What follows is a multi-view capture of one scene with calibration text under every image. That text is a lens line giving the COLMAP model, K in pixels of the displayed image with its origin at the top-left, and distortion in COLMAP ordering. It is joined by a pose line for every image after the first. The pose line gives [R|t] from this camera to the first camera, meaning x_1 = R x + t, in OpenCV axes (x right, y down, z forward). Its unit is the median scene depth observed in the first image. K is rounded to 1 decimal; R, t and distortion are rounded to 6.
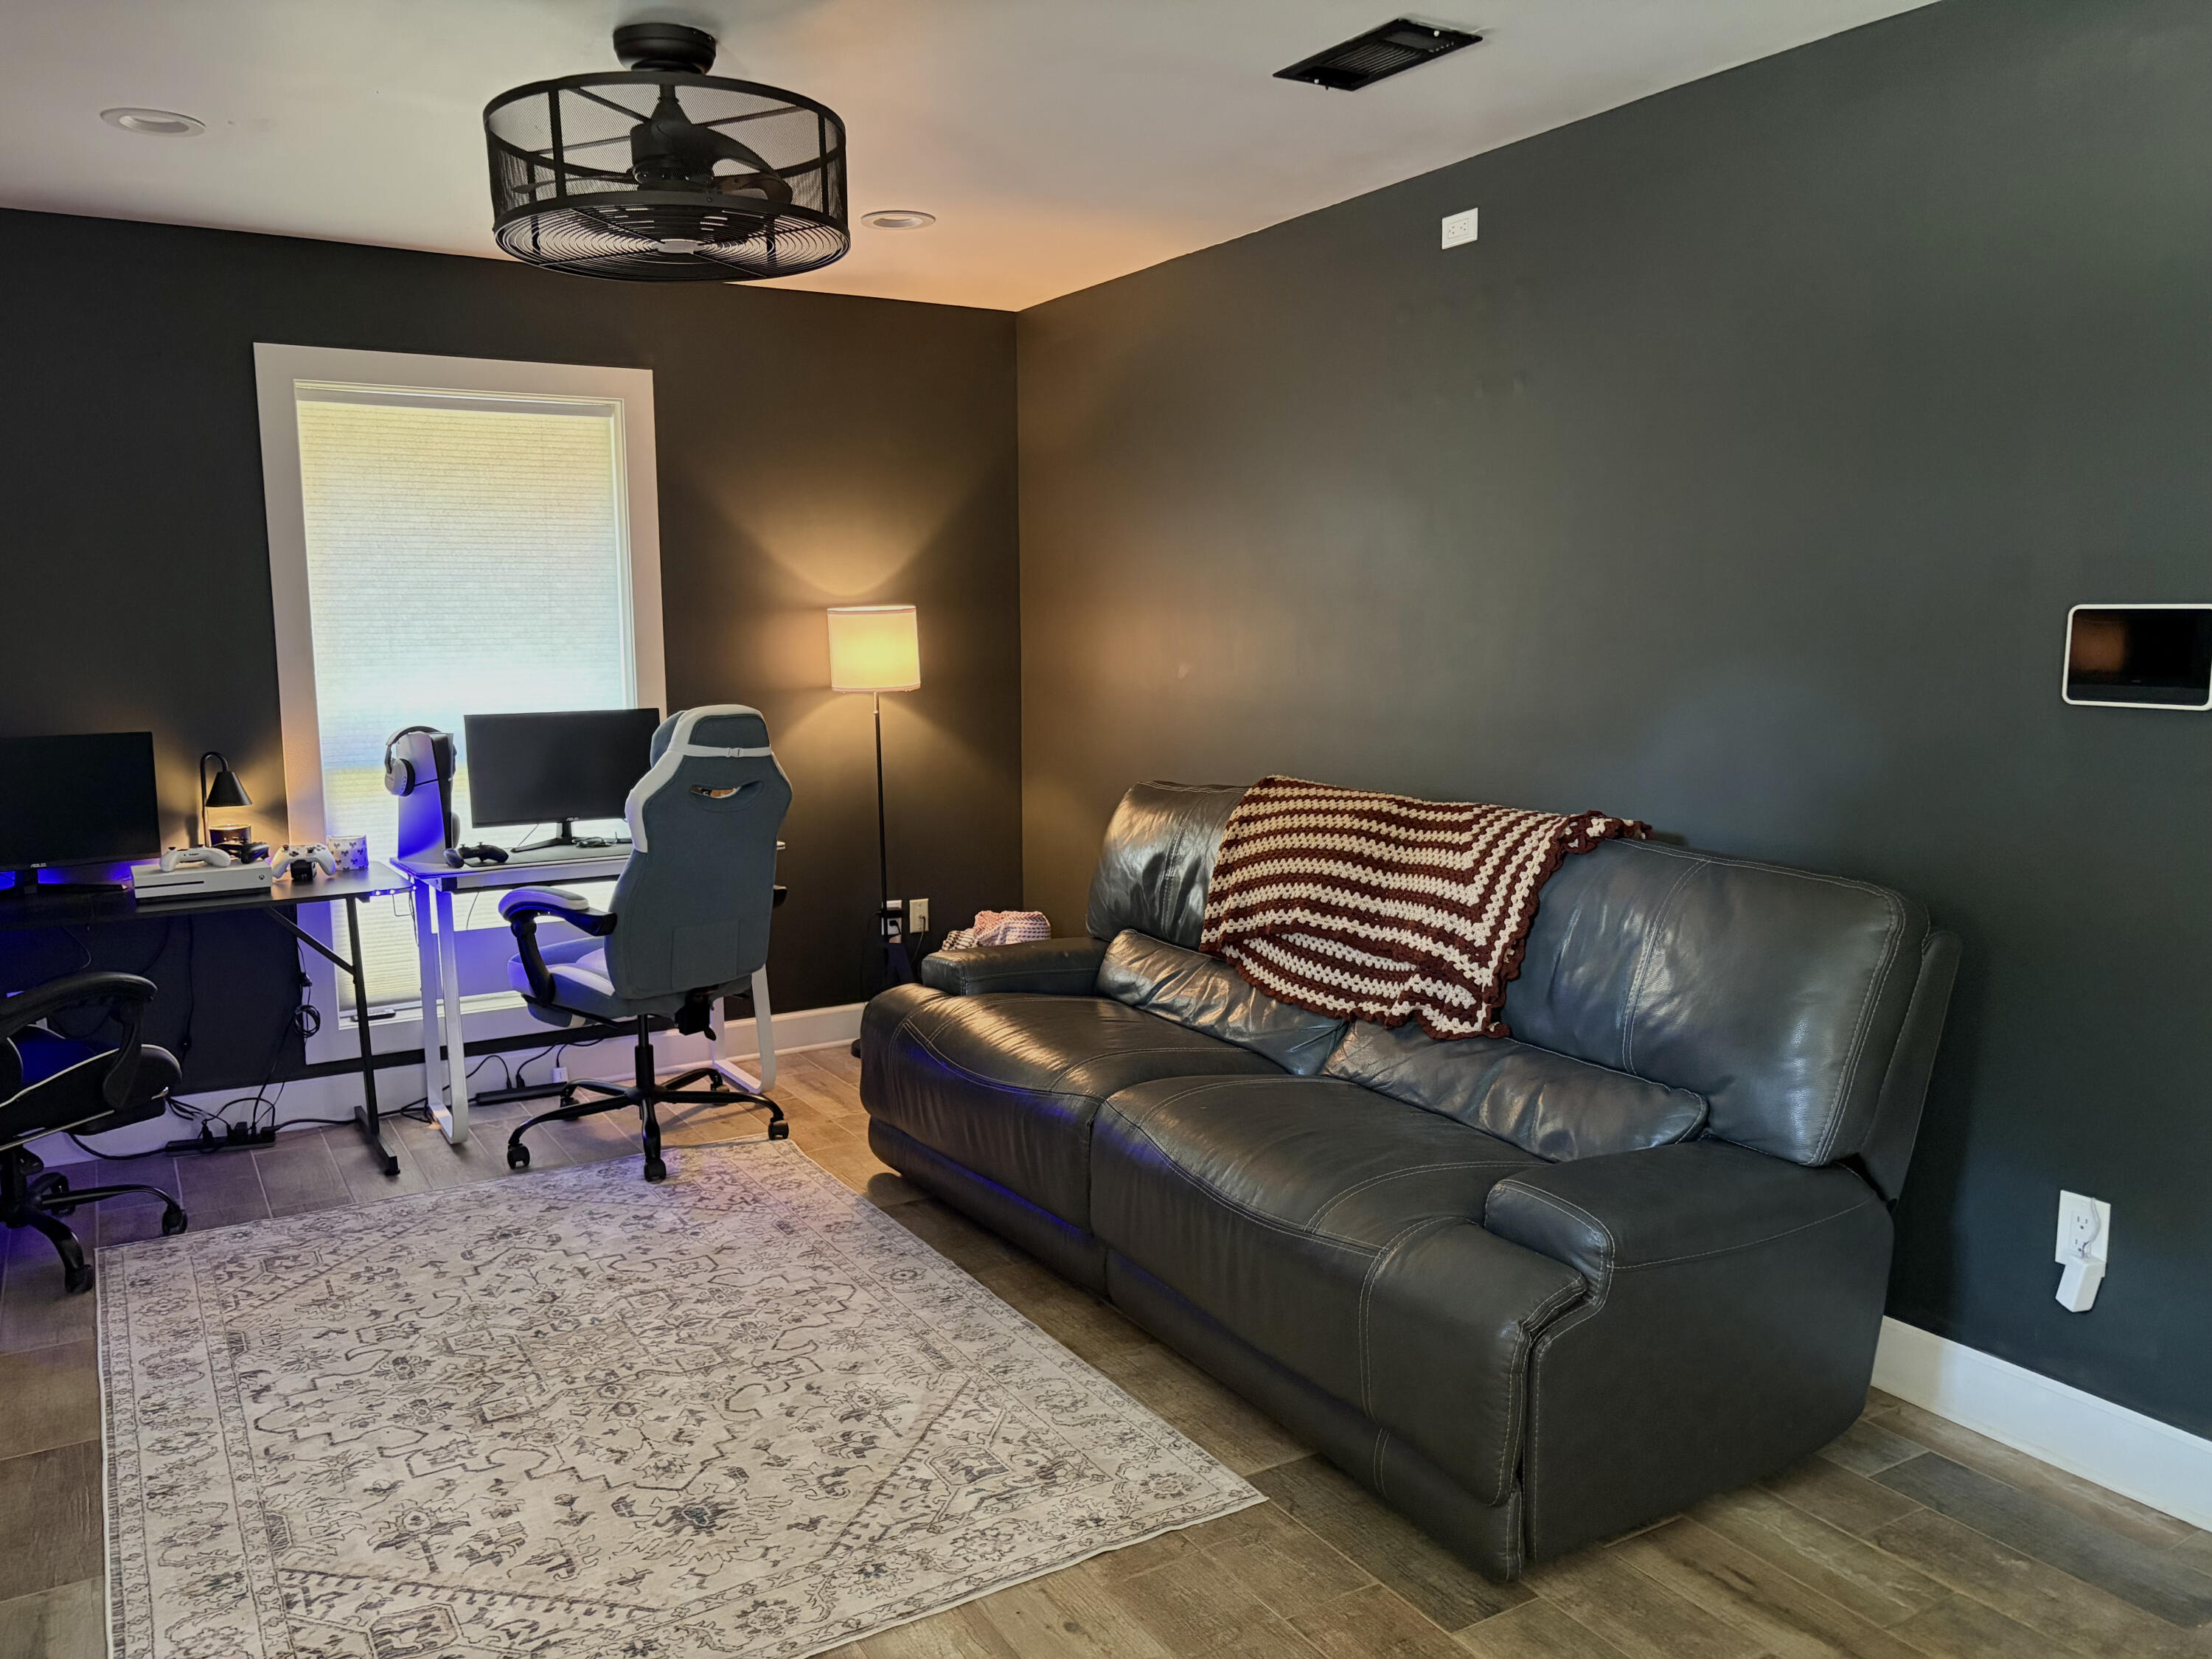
lens RADIAL K [[1684.0, 0, 1106.6], [0, 1684.0, 822.0], [0, 0, 1]] dist [0.047448, -0.027182]
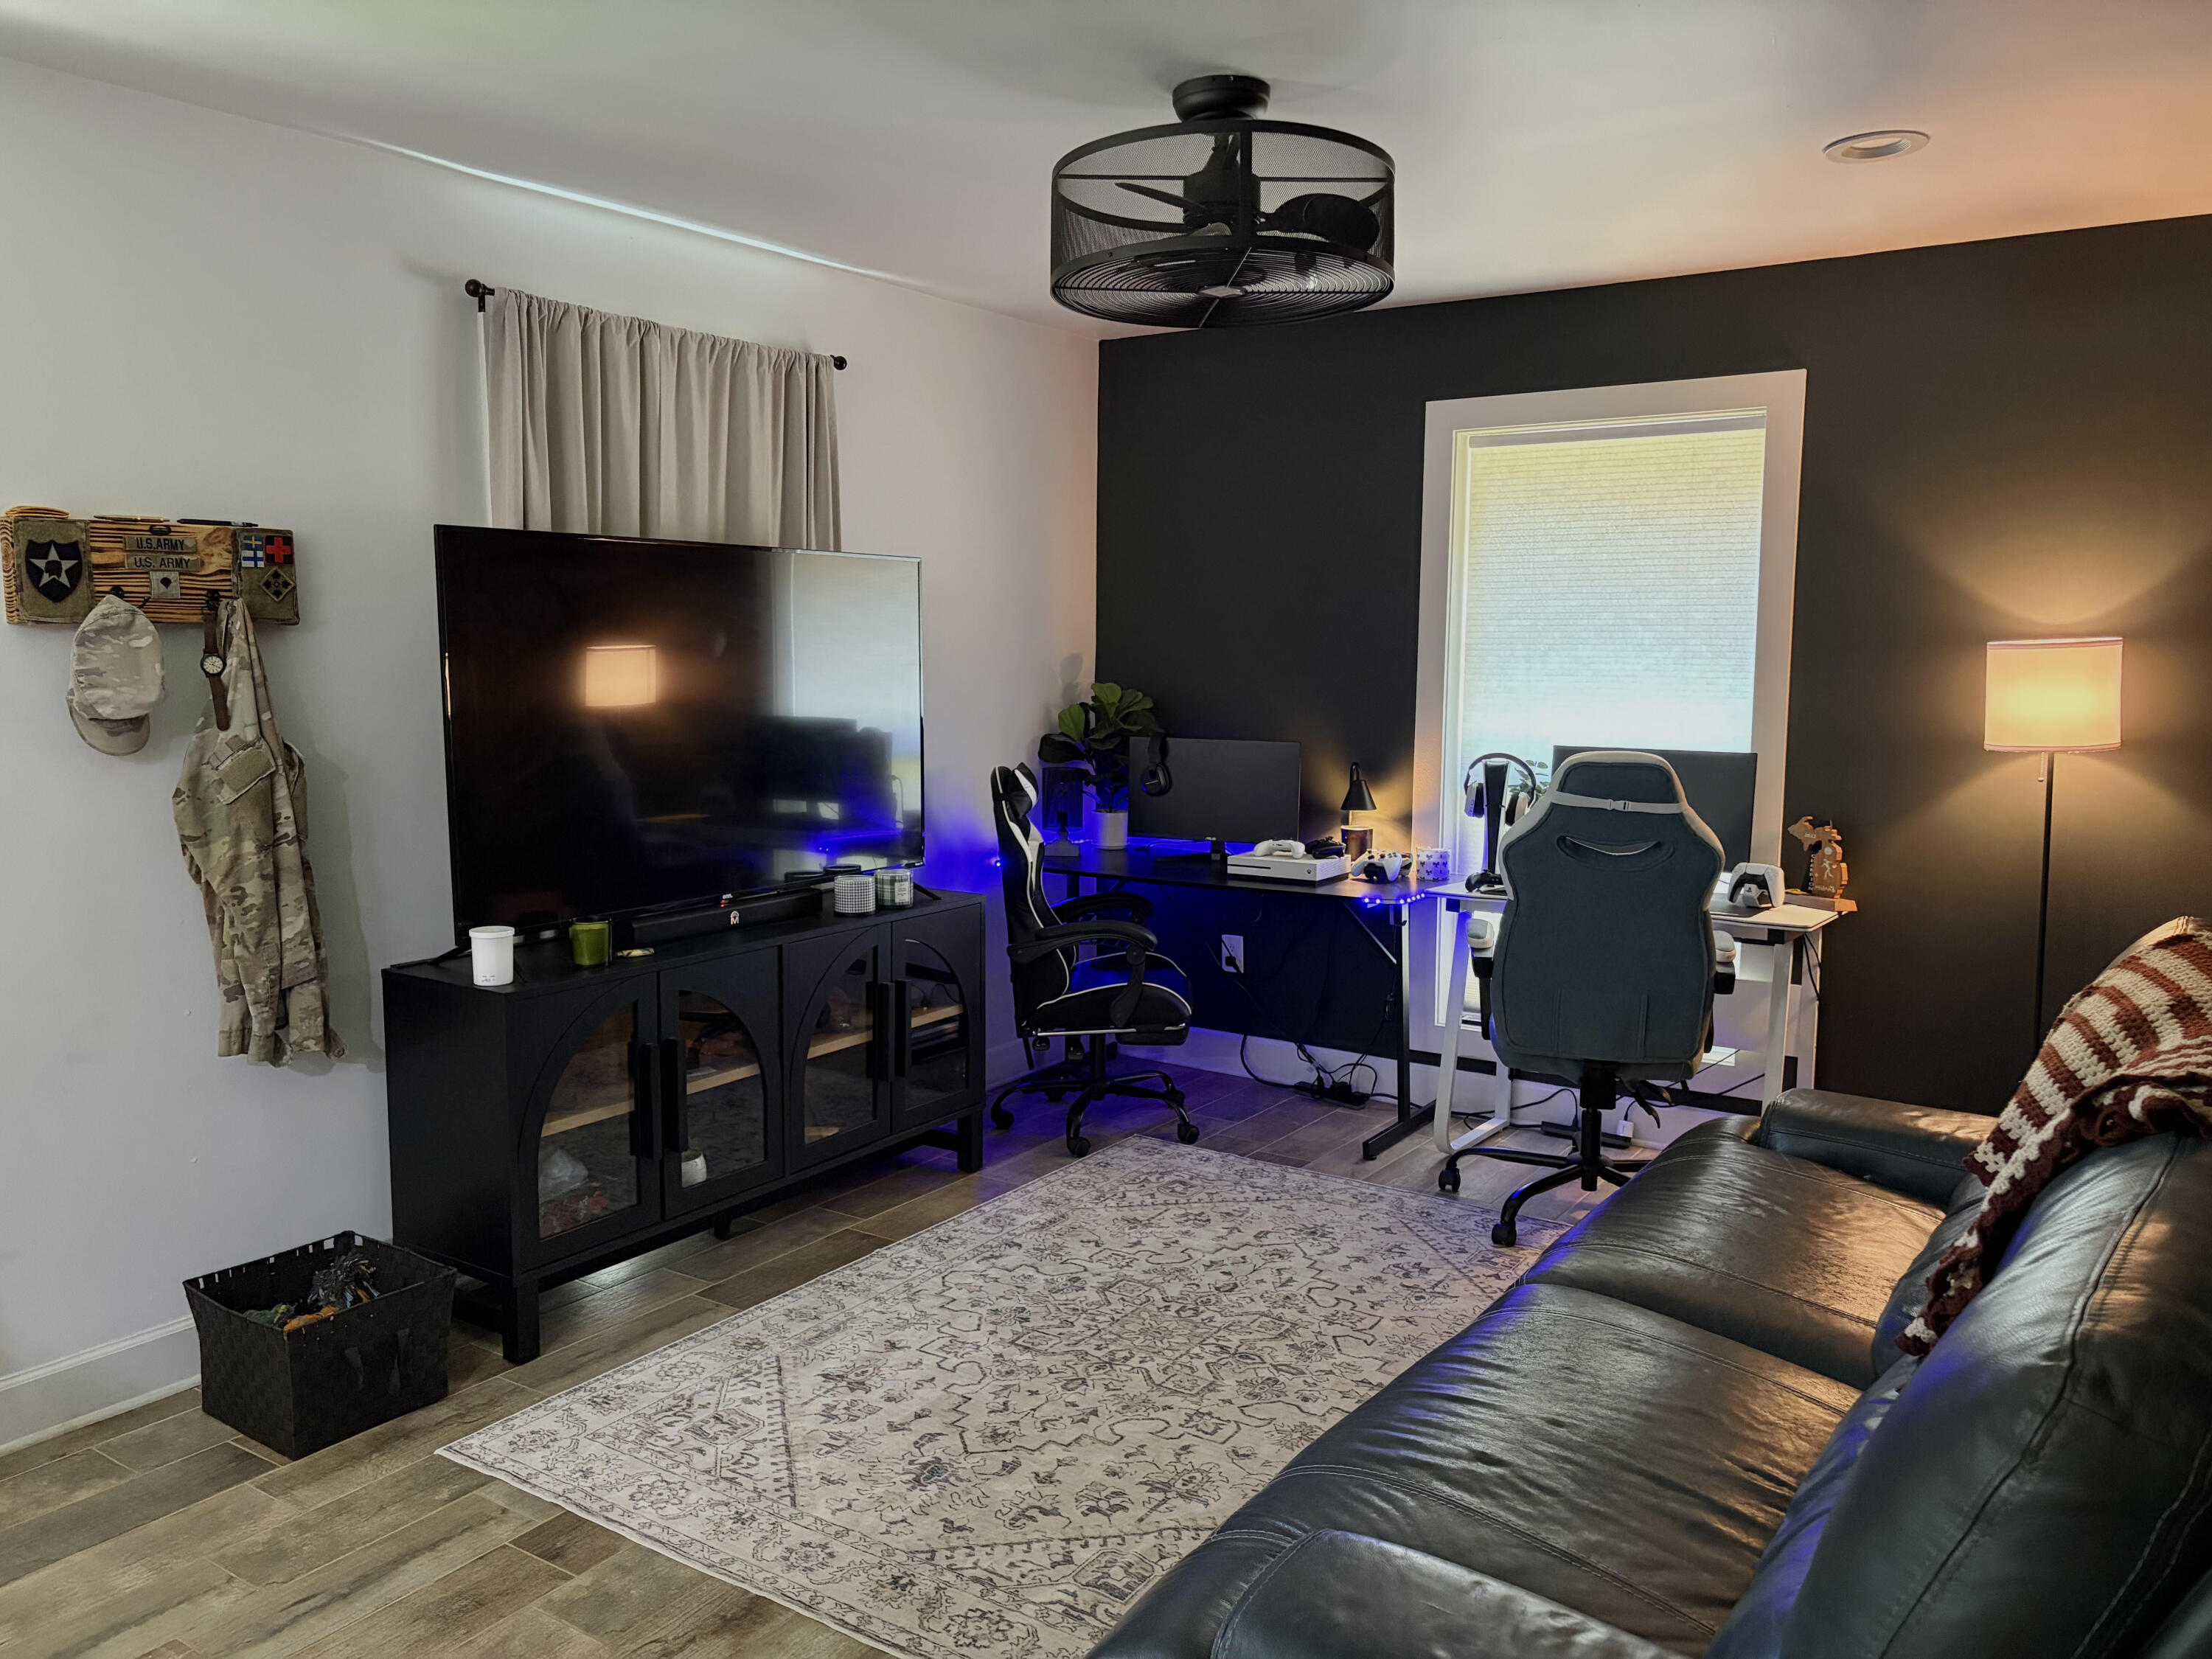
lens RADIAL K [[1684.0, 0, 1110.3], [0, 1684.0, 835.9], [0, 0, 1]] dist [0.047448, -0.027182]
pose [[0.425878, 0.119158, -0.896900, 0.524300], [-0.119668, 0.989999, 0.074704, -0.067596], [0.896832, 0.075516, 0.435878, 0.418820]]
